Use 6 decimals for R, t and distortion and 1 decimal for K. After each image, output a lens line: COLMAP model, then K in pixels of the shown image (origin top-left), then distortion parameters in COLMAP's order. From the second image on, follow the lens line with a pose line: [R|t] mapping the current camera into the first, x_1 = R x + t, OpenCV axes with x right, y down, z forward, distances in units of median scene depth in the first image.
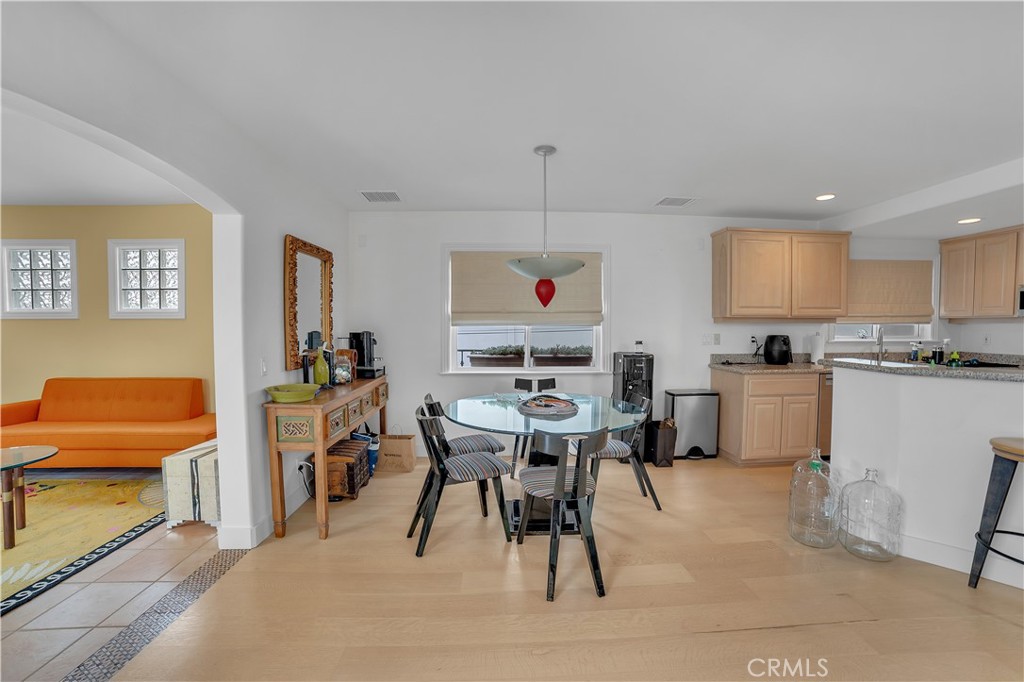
lens RADIAL K [[445.1, 0, 515.1], [0, 445.1, 335.2], [0, 0, 1]] dist [-0.103194, 0.037448]
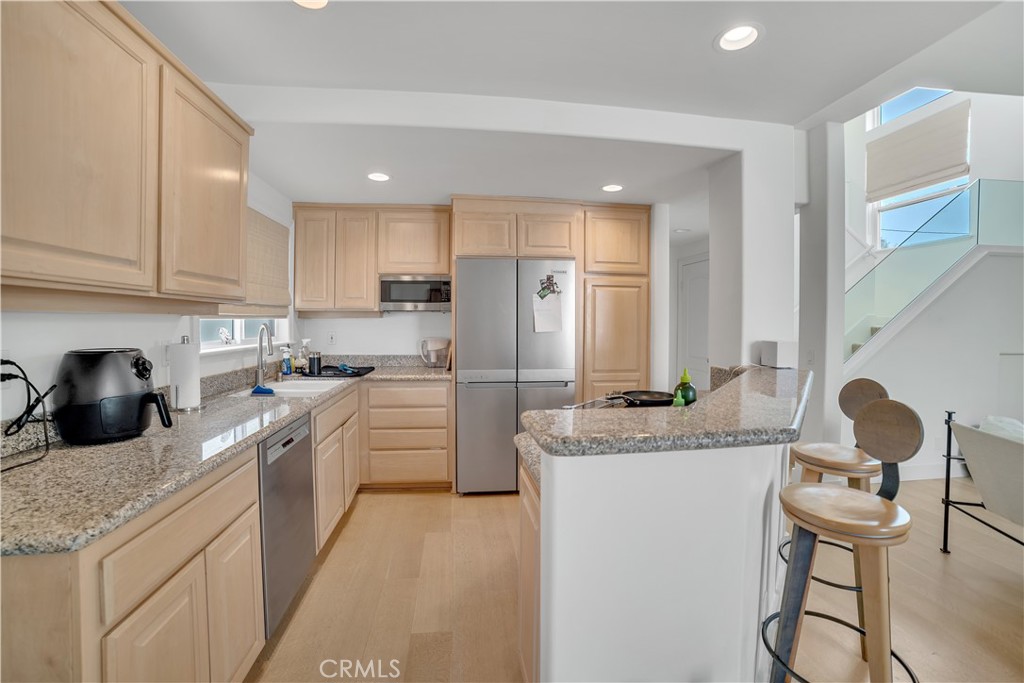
lens RADIAL K [[445.1, 0, 515.1], [0, 445.1, 335.7], [0, 0, 1]] dist [-0.103194, 0.037448]
pose [[-0.027919, -0.030784, 0.999136, 0.289864], [0.019831, 0.999312, 0.031344, -0.014995], [-0.999413, 0.020689, -0.027289, 0.712472]]
